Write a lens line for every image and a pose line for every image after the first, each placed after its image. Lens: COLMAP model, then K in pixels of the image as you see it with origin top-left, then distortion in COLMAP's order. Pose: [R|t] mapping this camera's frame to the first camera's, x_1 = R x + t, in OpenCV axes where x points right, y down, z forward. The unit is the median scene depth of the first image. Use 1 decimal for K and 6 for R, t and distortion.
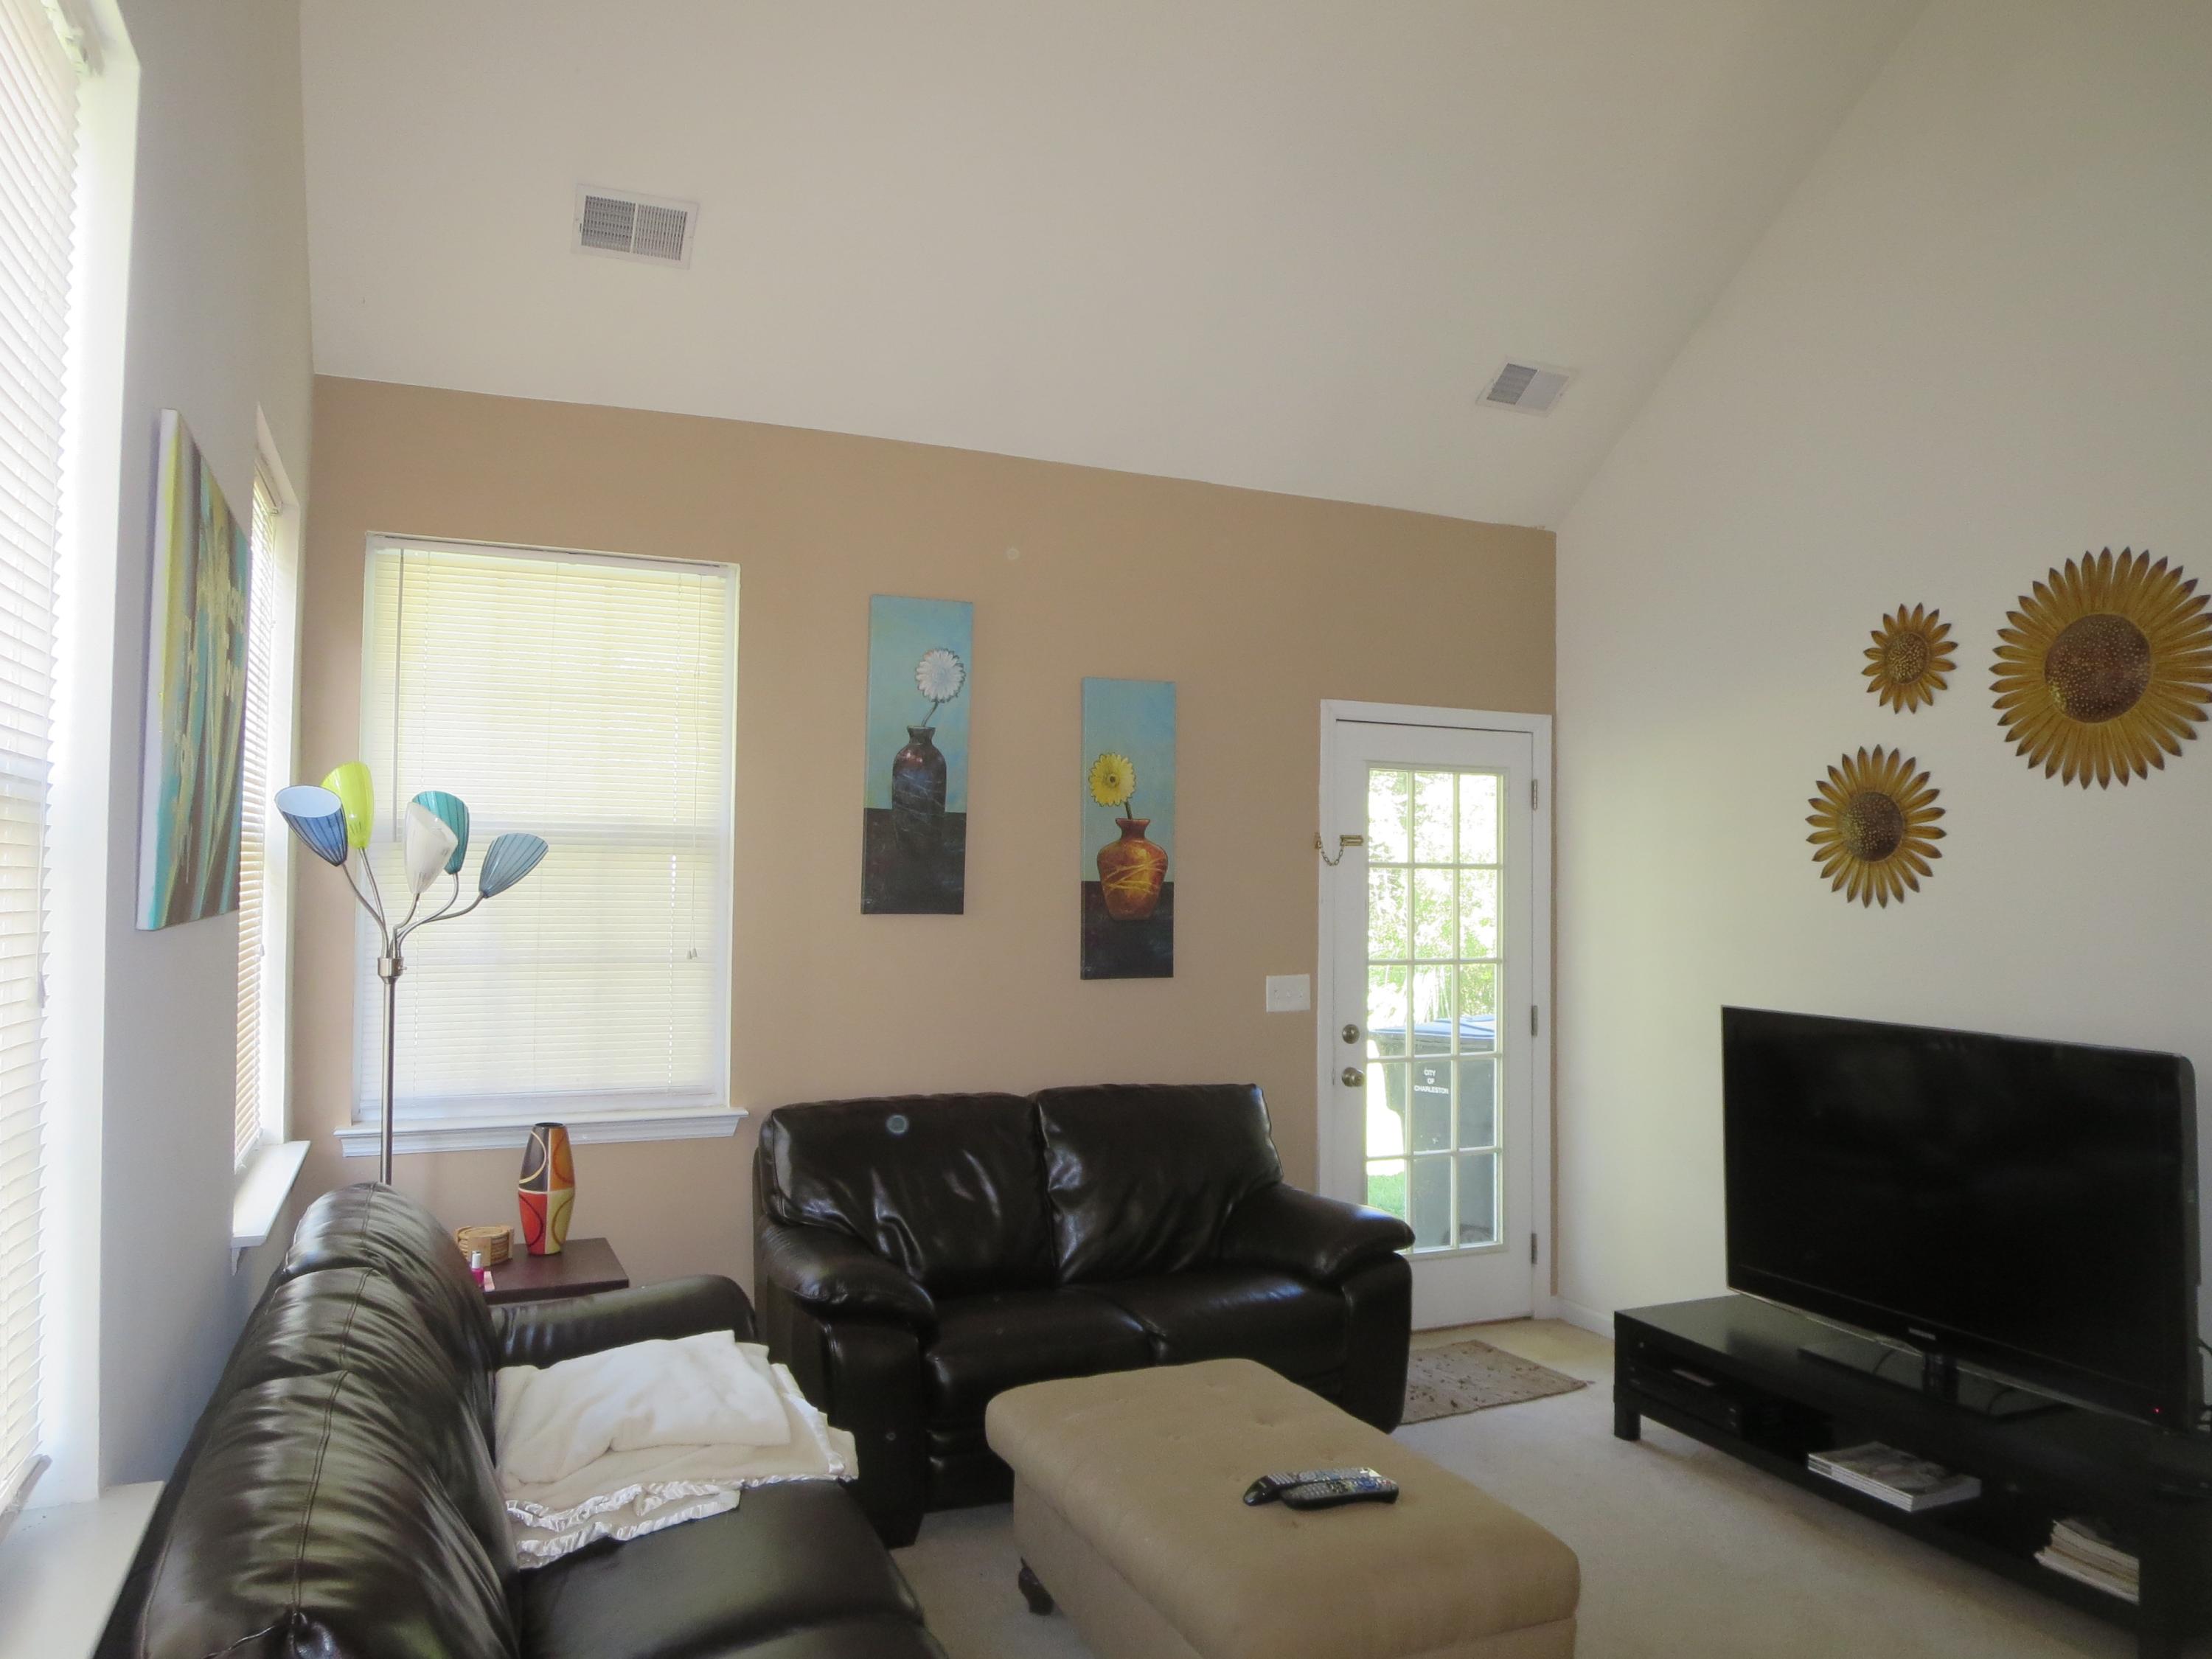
lens RADIAL K [[1571.1, 0, 1104.1], [0, 1571.1, 817.8], [0, 0, 1]] dist [-0.015485, -0.004837]
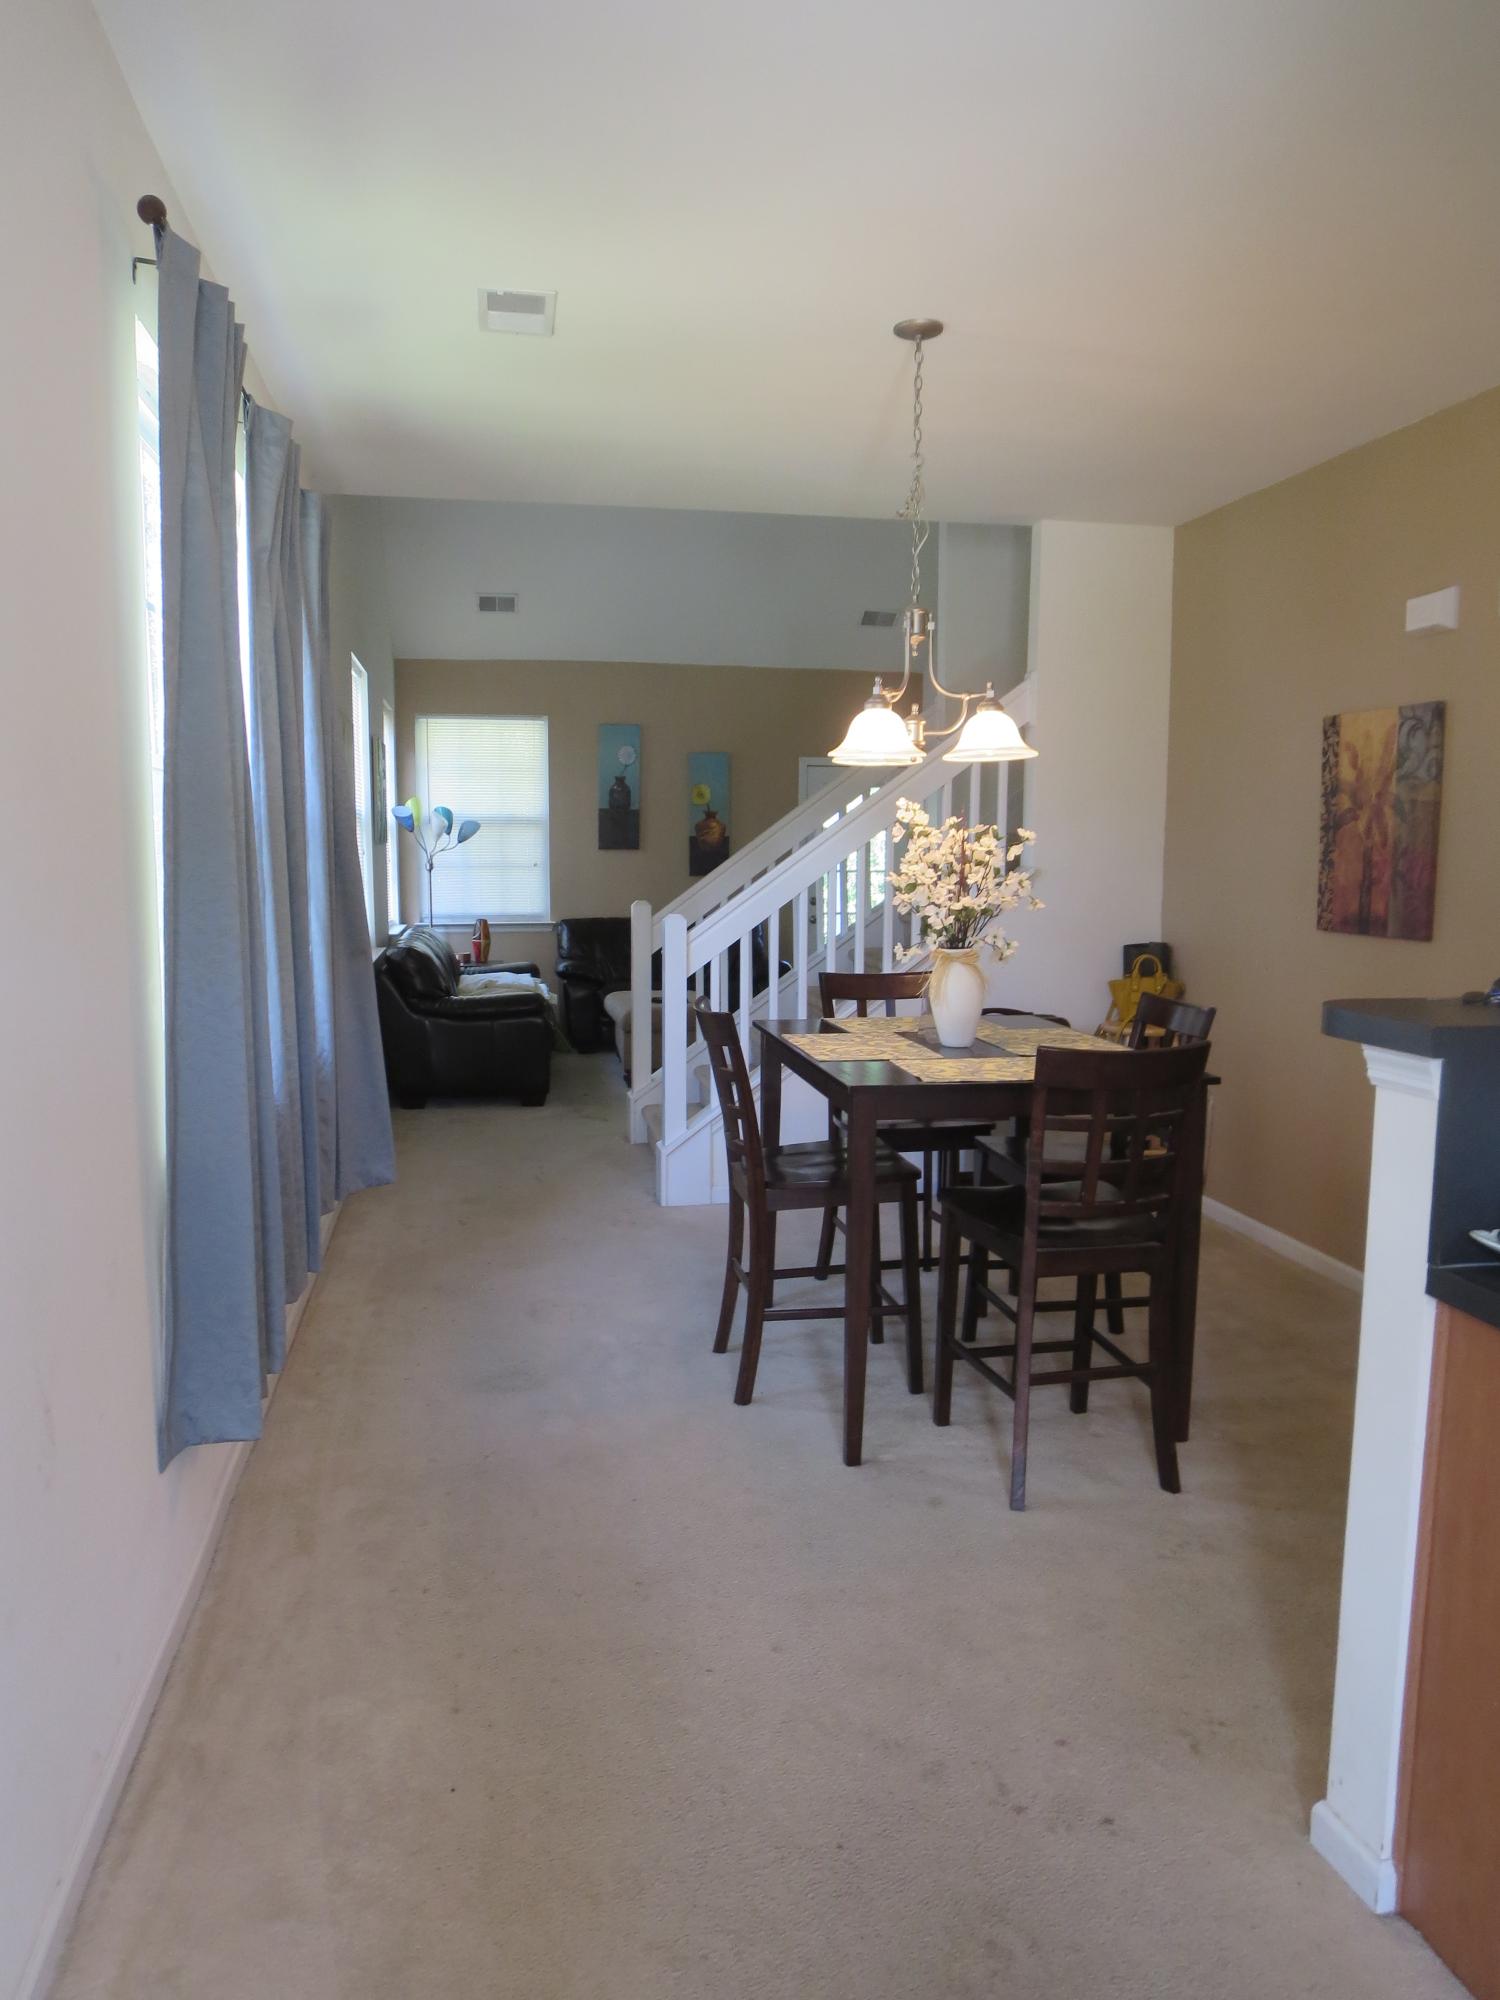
lens RADIAL K [[1420.6, 0, 753.8], [0, 1420.6, 1005.3], [0, 0, 1]] dist [-0.015485, -0.004837]
pose [[0.974764, 0.016990, -0.222592, 0.702254], [0.016237, 0.989064, 0.146594, -0.027238], [0.222649, -0.146508, 0.963827, -1.406402]]
